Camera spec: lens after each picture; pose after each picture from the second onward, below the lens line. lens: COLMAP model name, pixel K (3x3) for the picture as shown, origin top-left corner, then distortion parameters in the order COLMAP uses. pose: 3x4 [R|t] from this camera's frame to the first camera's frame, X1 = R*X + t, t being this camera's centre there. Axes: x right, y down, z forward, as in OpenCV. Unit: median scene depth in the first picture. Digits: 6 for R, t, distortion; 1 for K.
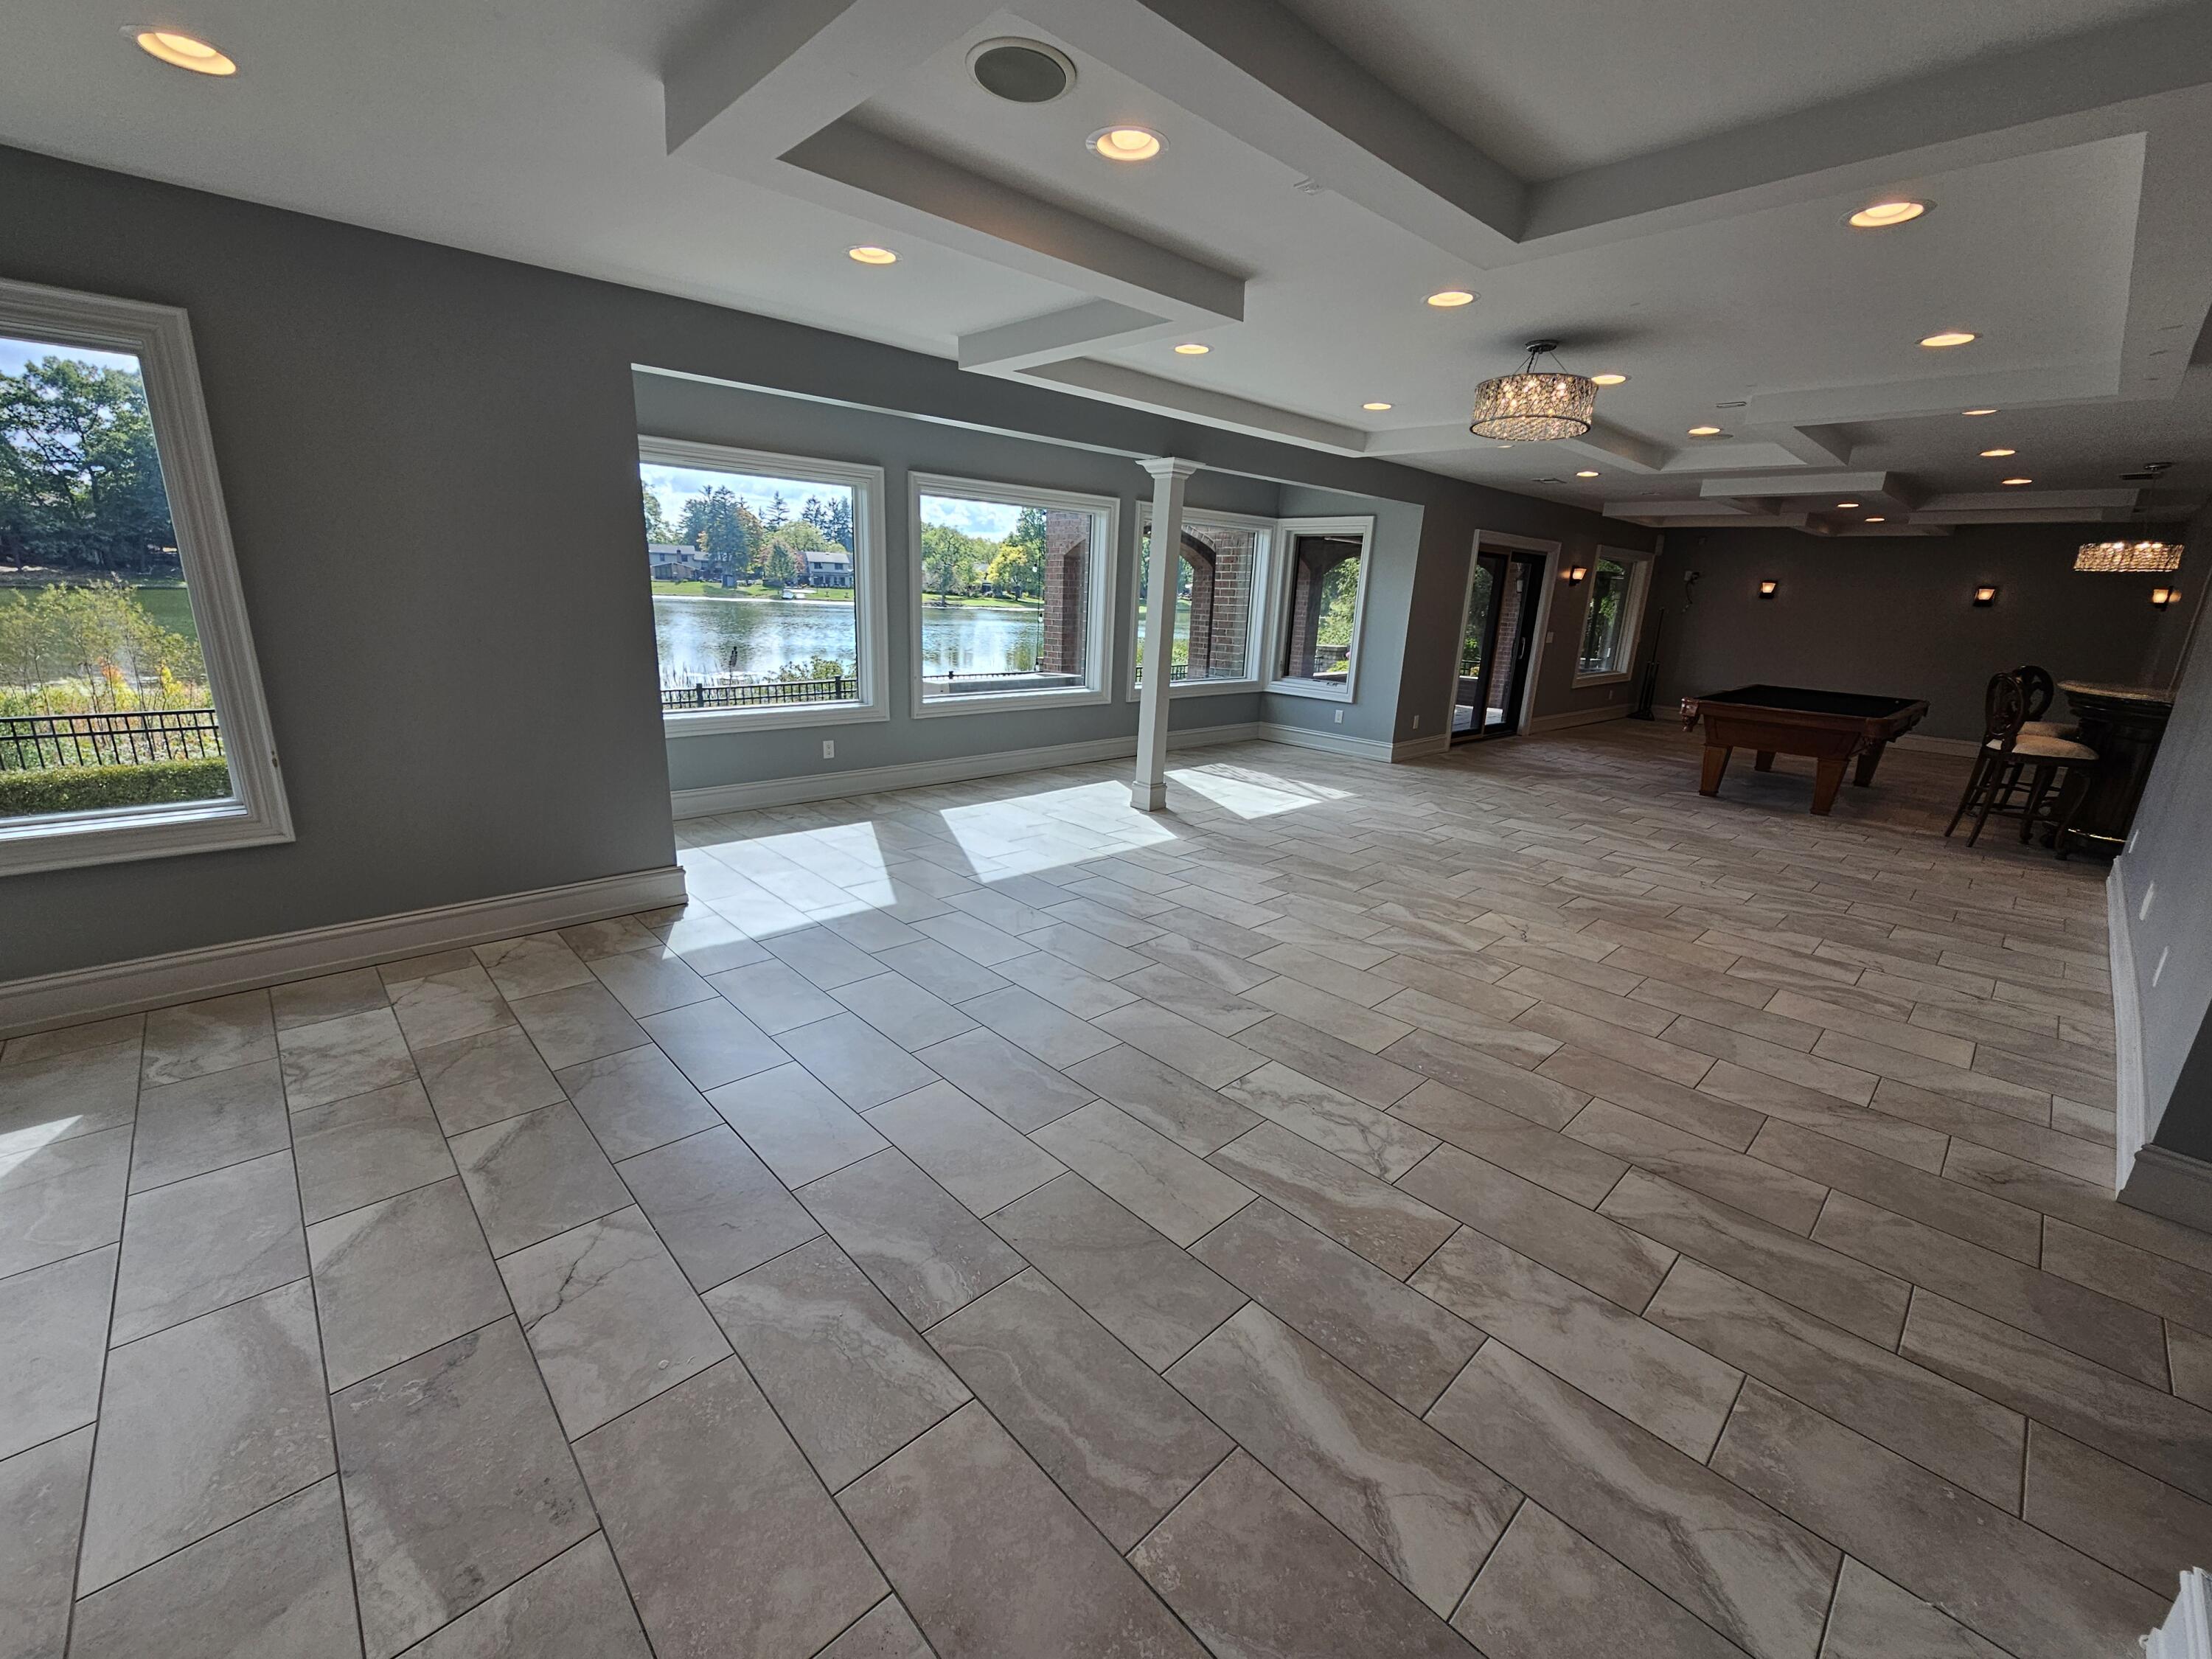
lens RADIAL K [[903.5, 0, 1098.1], [0, 903.5, 837.0], [0, 0, 1]] dist [0.000413, -0.000056]
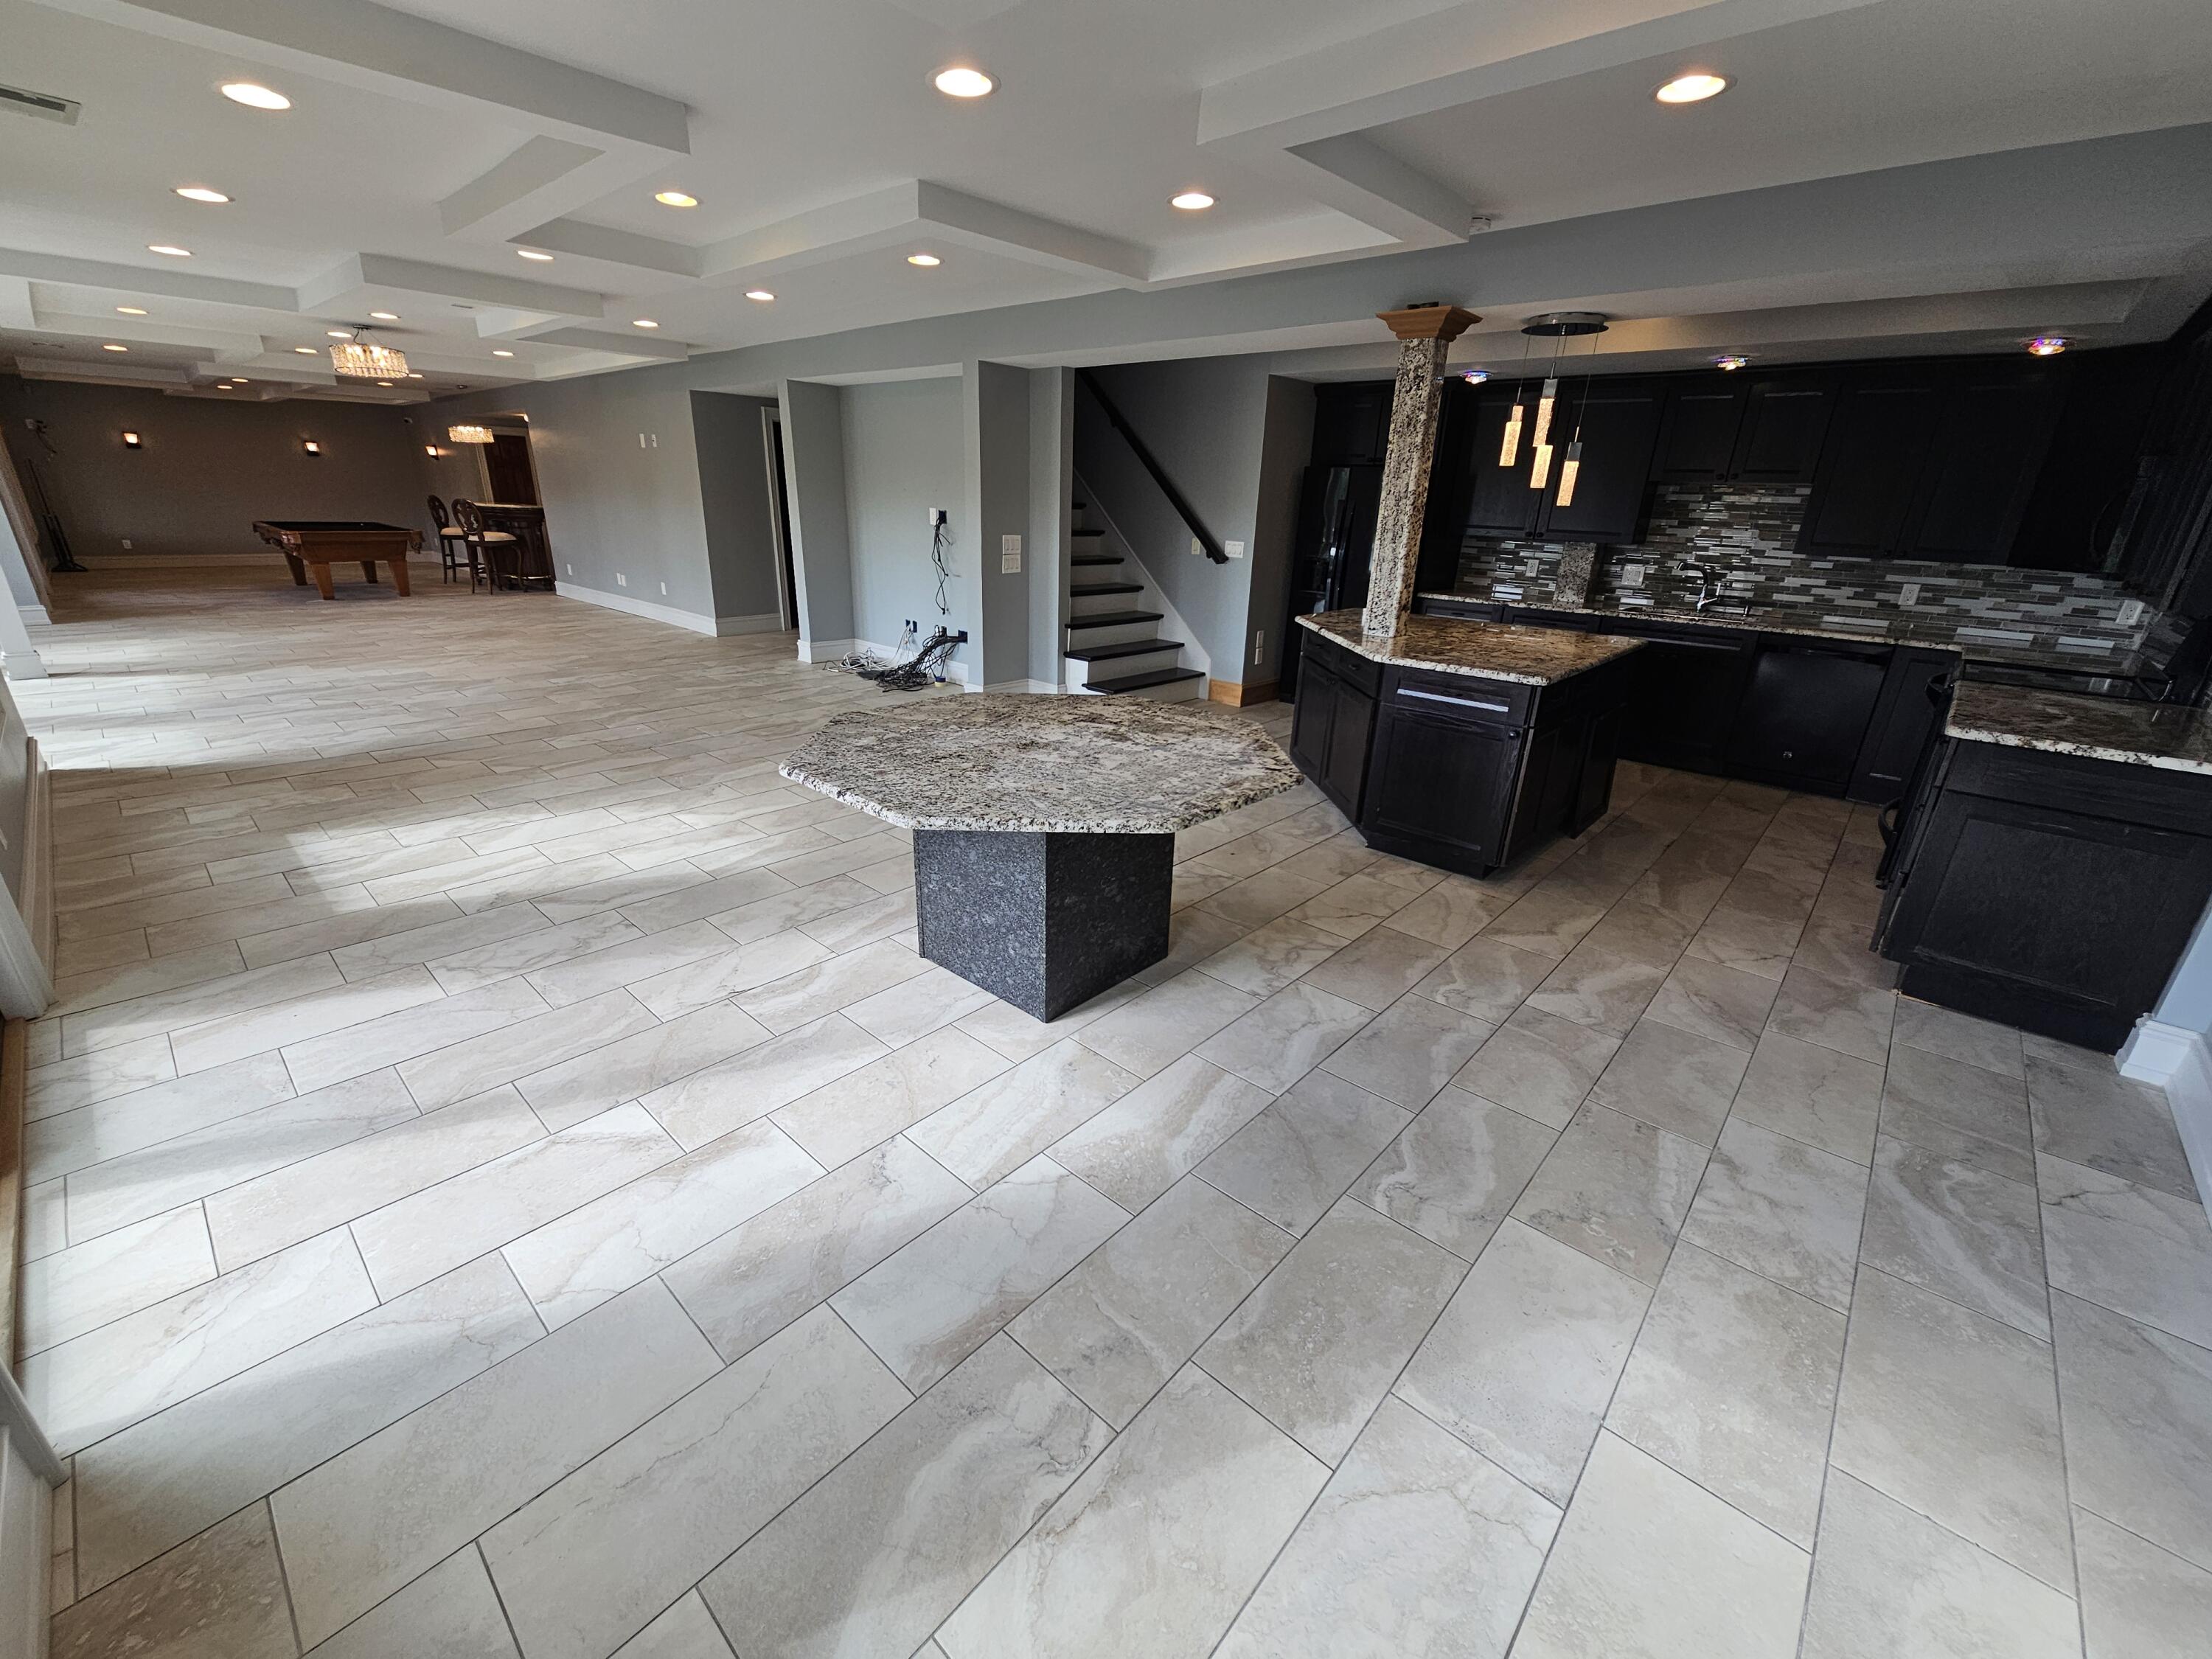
lens RADIAL K [[903.5, 0, 1101.4], [0, 903.5, 829.0], [0, 0, 1]] dist [0.000413, -0.000056]
pose [[-0.082106, -0.389378, 0.917411, -2.327561], [0.239964, 0.885714, 0.397401, 0.012656], [-0.967303, 0.252775, 0.020715, -0.352160]]
